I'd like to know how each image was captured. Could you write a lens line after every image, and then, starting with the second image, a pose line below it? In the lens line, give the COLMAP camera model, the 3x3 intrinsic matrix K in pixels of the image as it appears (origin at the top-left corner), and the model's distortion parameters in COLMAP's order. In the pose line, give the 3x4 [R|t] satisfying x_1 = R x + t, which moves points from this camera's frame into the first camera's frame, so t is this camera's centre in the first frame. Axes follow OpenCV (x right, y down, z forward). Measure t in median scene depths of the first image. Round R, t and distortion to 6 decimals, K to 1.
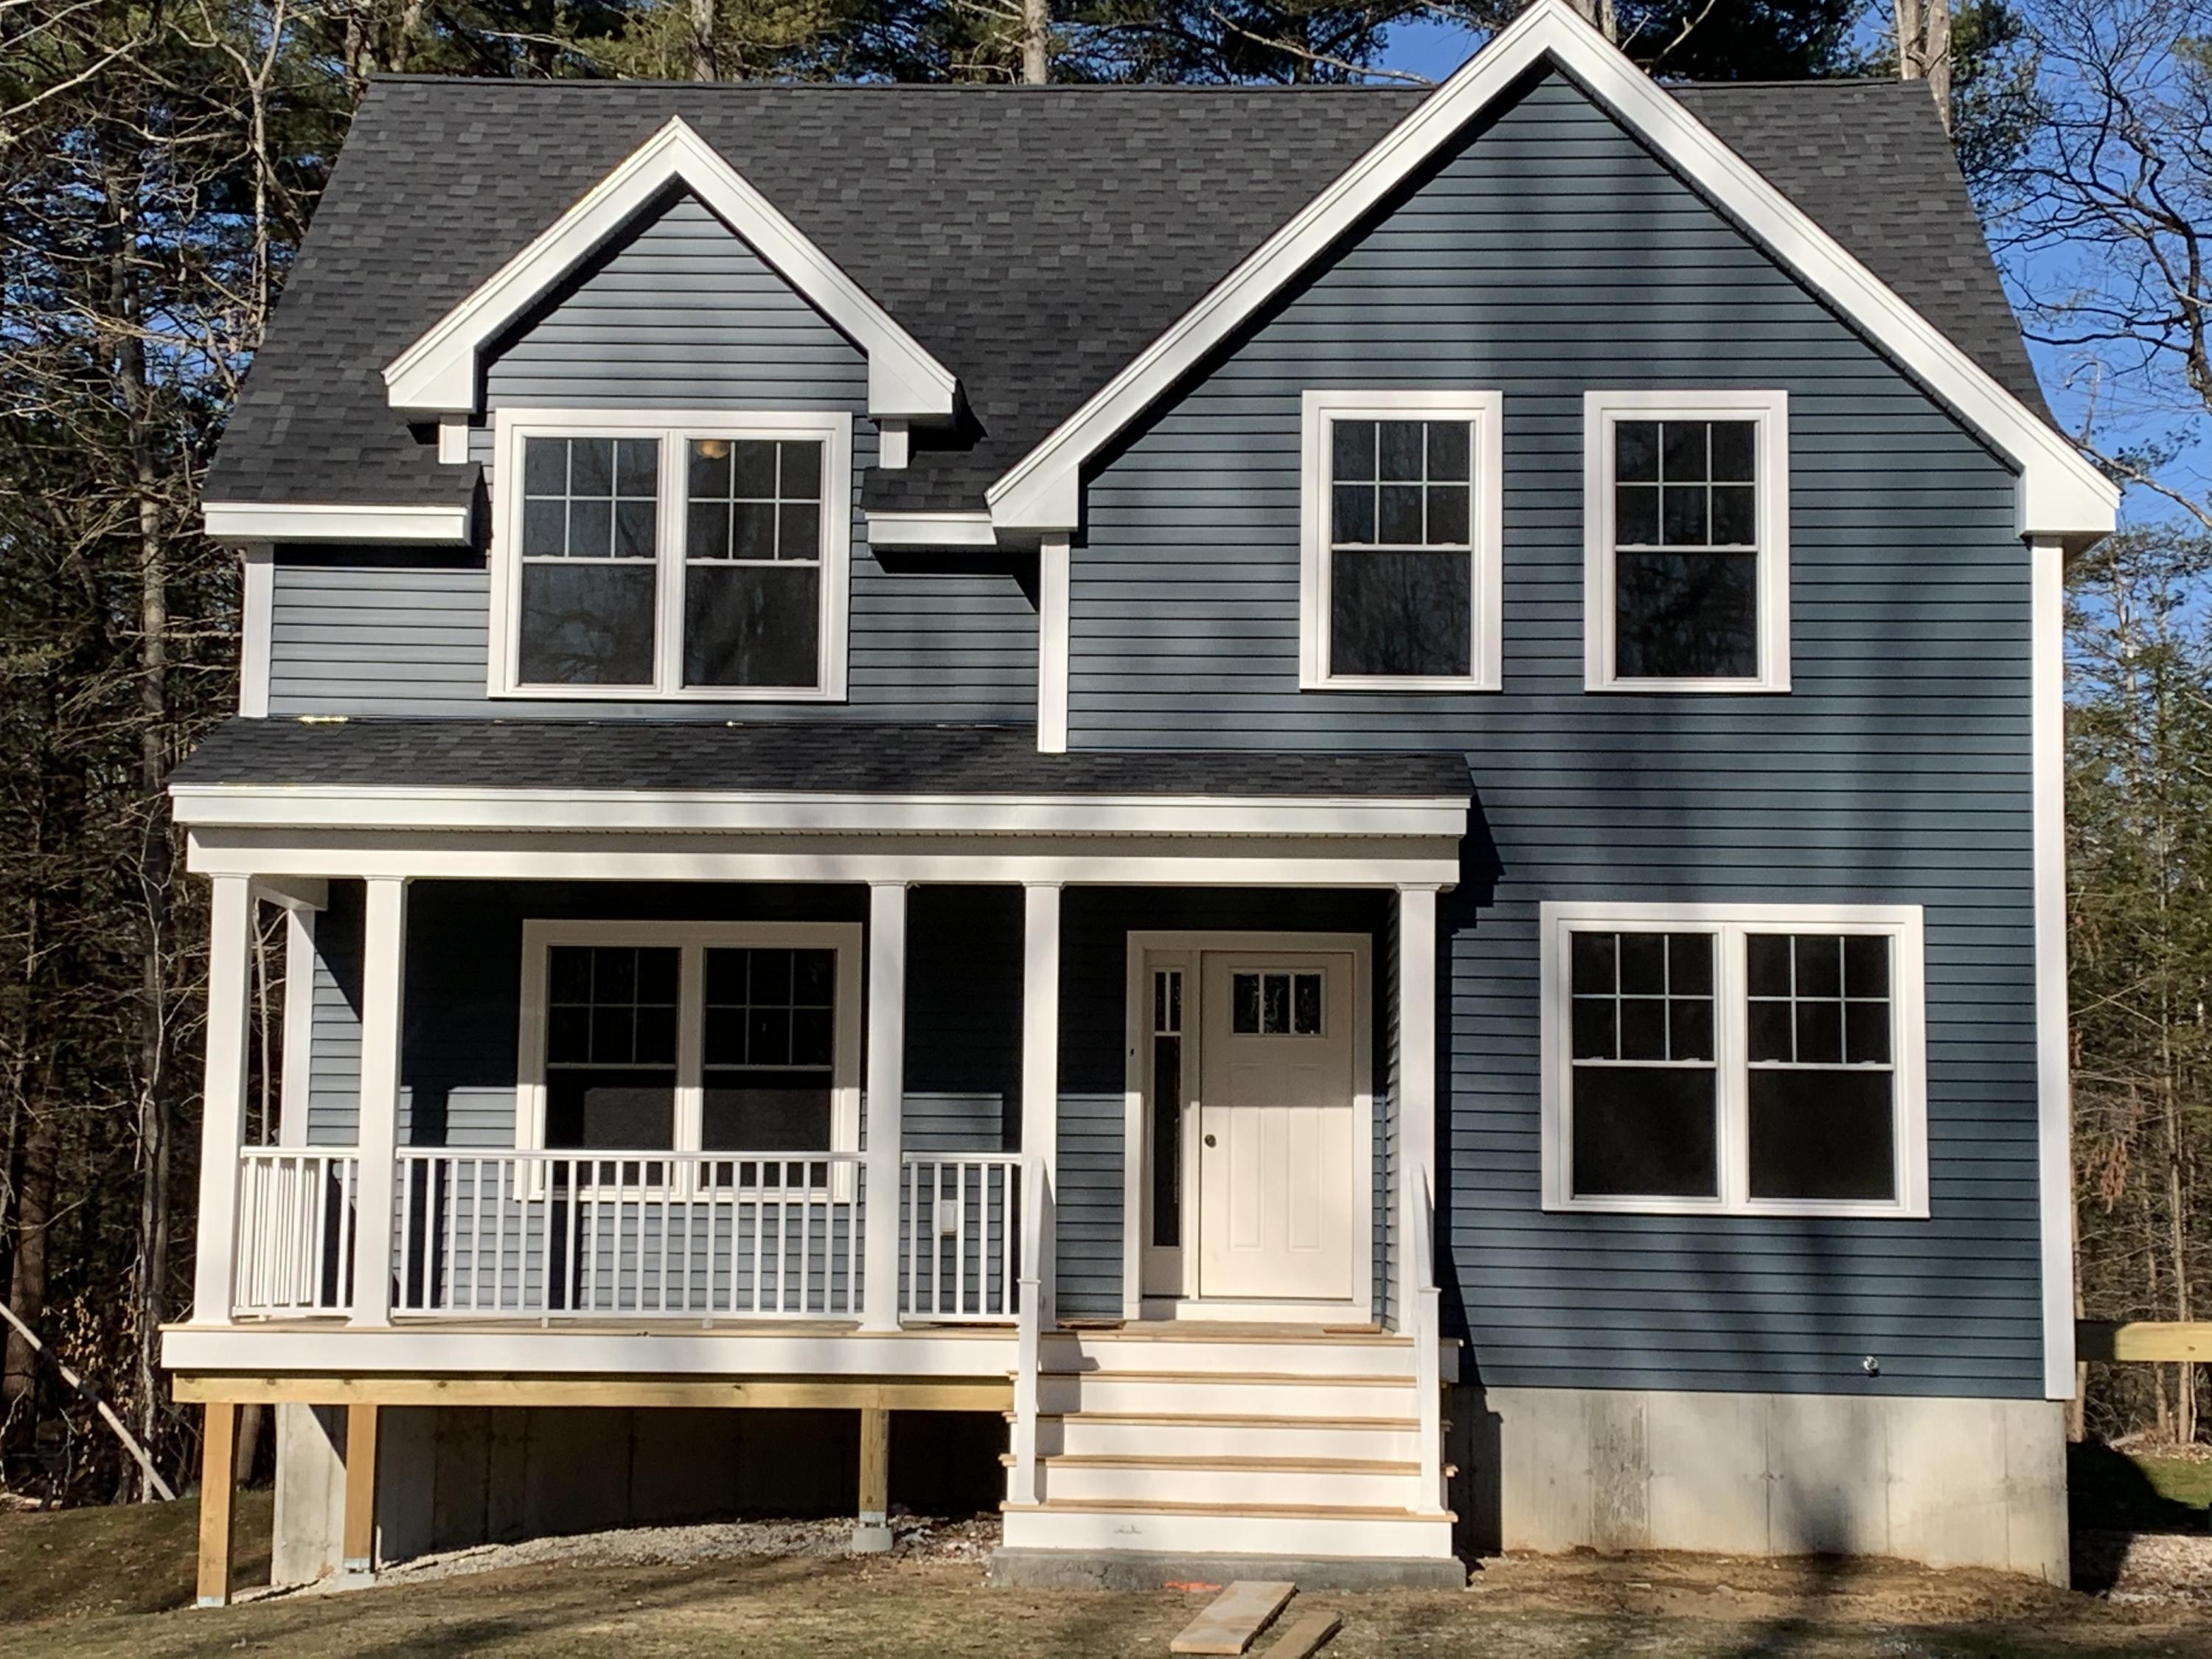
lens RADIAL K [[3777.2, 0, 1105.6], [0, 3777.2, 840.5], [0, 0, 1]] dist [0.158670, 0.000000]
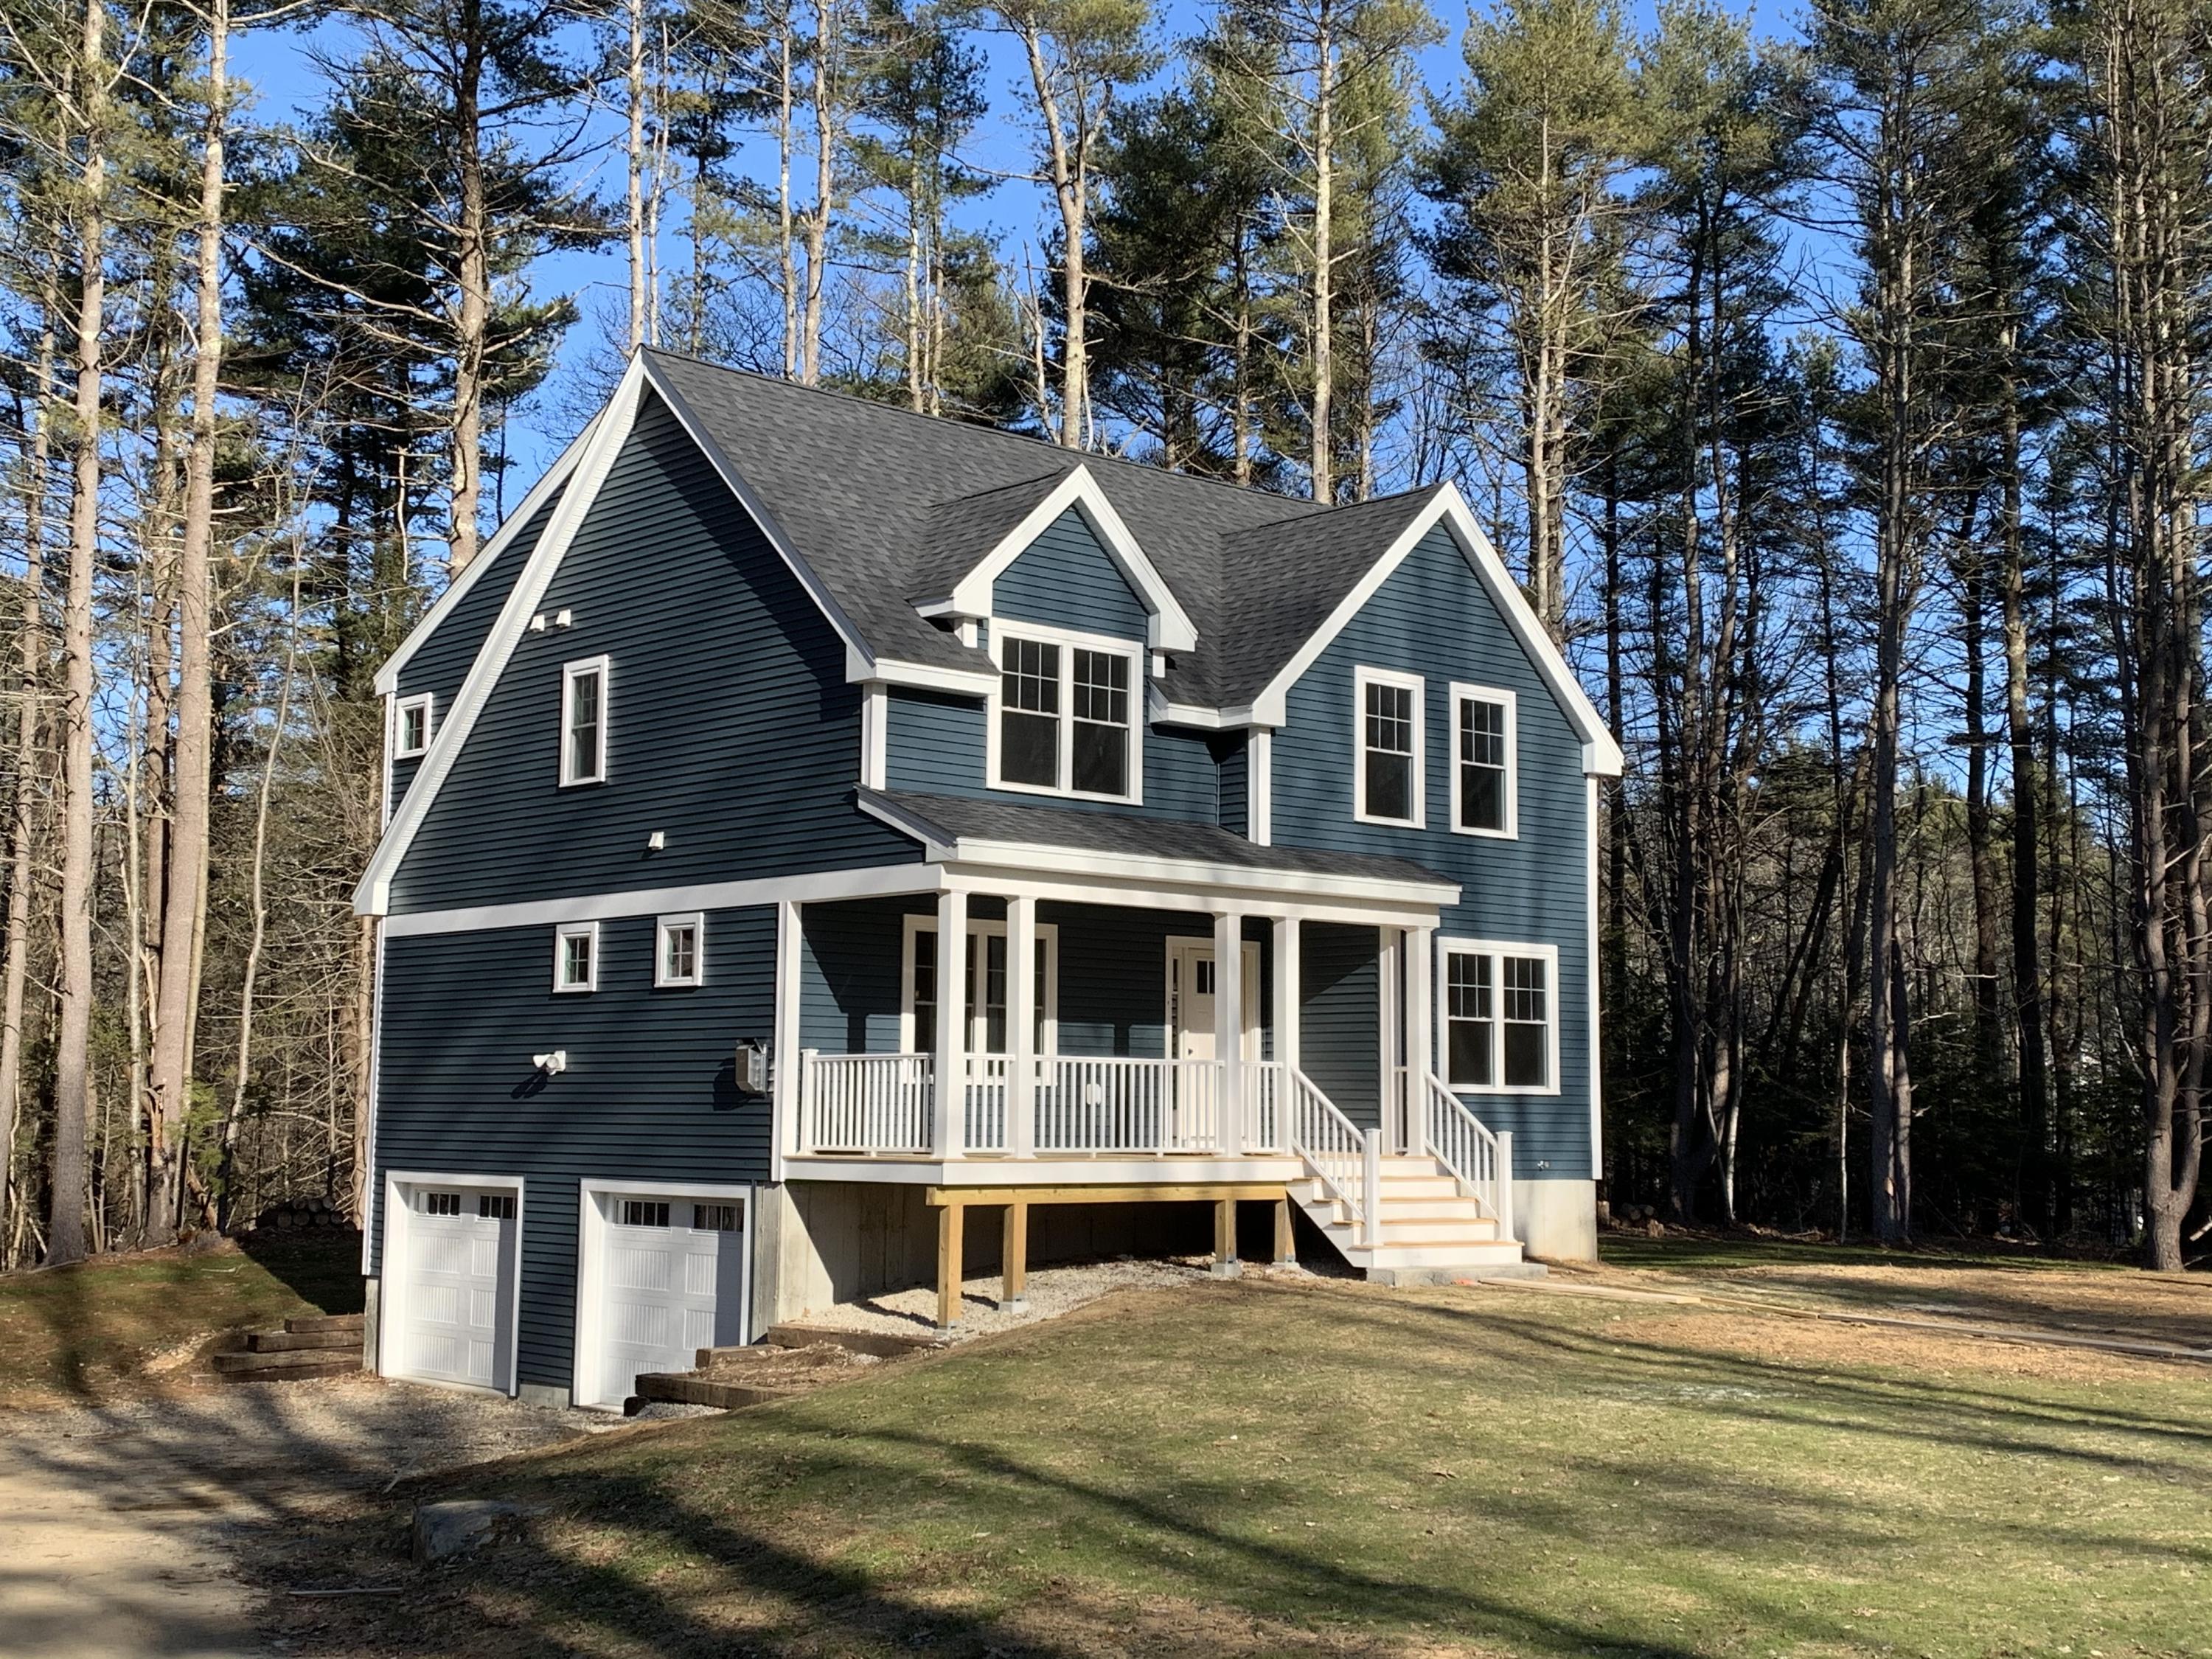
lens RADIAL K [[2732.5, 0, 1102.3], [0, 2732.5, 807.5], [0, 0, 1]] dist [0.165010, 0.000000]
pose [[0.715190, 0.071741, 0.695238, -1.005401], [-0.073801, 0.996909, -0.026952, 0.000367], [-0.695022, -0.032033, 0.718274, 0.087320]]
